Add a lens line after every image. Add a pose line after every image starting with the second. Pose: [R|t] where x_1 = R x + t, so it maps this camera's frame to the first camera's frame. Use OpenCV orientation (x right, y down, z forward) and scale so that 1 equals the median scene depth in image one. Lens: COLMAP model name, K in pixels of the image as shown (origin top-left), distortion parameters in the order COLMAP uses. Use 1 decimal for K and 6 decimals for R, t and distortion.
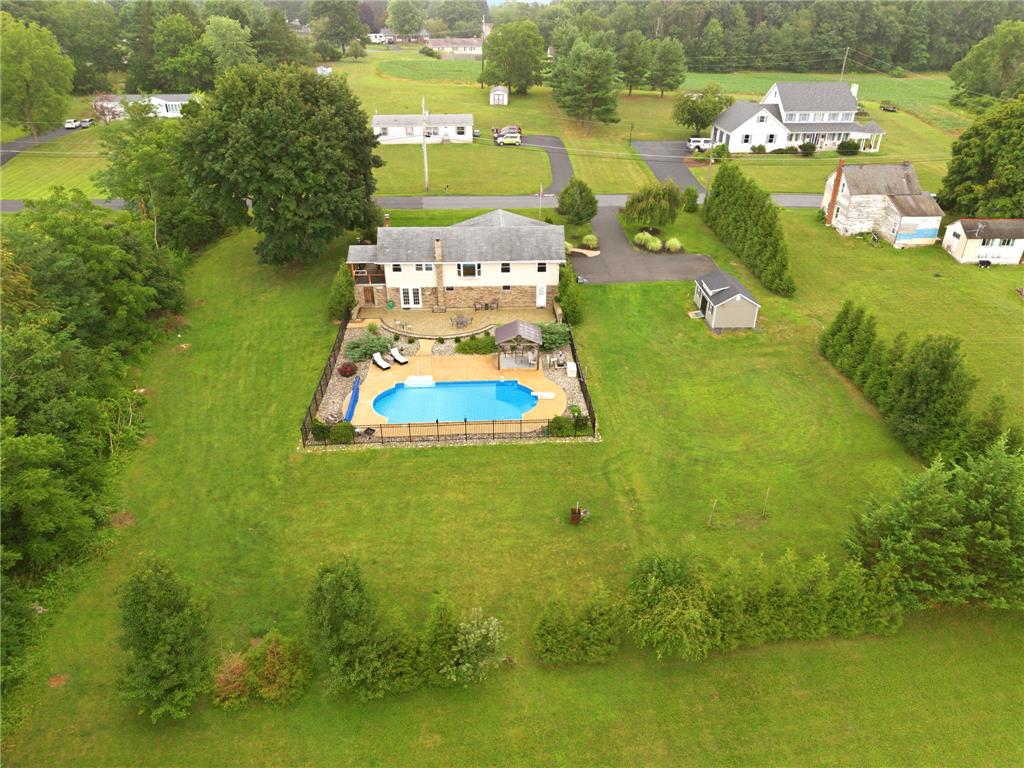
lens RADIAL K [[700.3, 0, 518.2], [0, 700.3, 385.4], [0, 0, 1]] dist [0.005733, -0.011337]
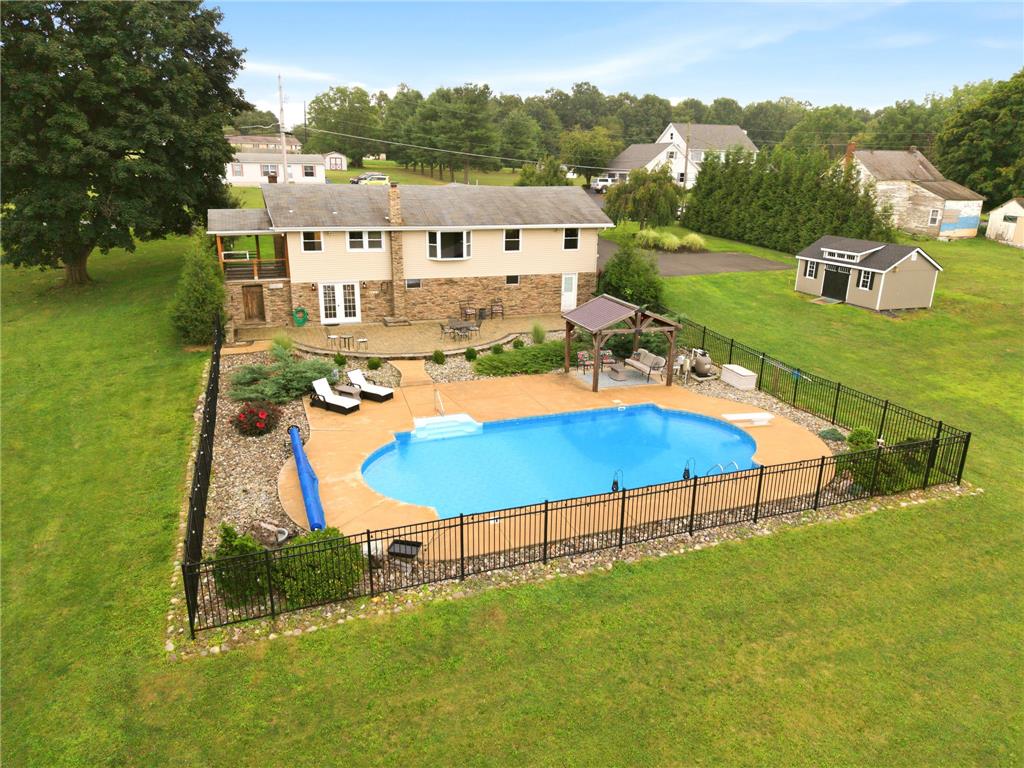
lens RADIAL K [[700.3, 0, 510.8], [0, 700.3, 381.6], [0, 0, 1]] dist [0.005733, -0.011337]
pose [[0.958026, -0.077918, 0.275891, -0.181926], [0.130280, 0.975574, -0.176870, 0.039865], [-0.255371, 0.205389, 0.944776, 0.496666]]
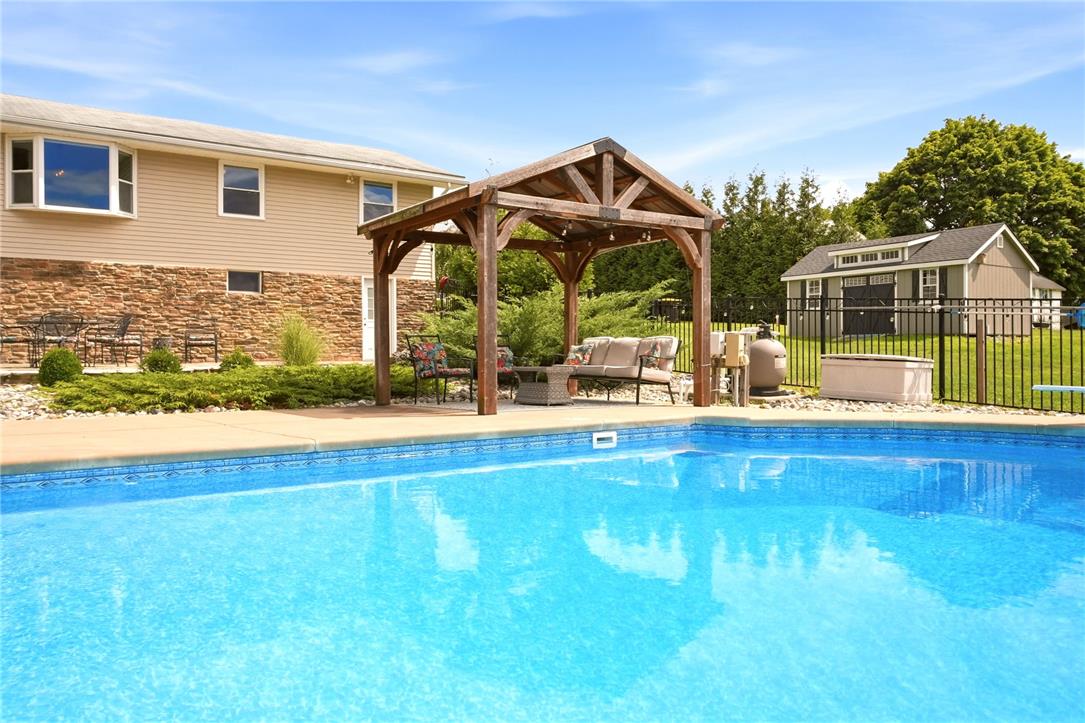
lens RADIAL K [[862.3, 0, 554.3], [0, 862.3, 355.6], [0, 0, 1]] dist [-0.022554, 0.010232]
pose [[0.839065, -0.012334, 0.543891, -0.090231], [0.270198, 0.877170, -0.396946, 0.030005], [-0.472189, 0.480022, 0.739335, 0.754500]]
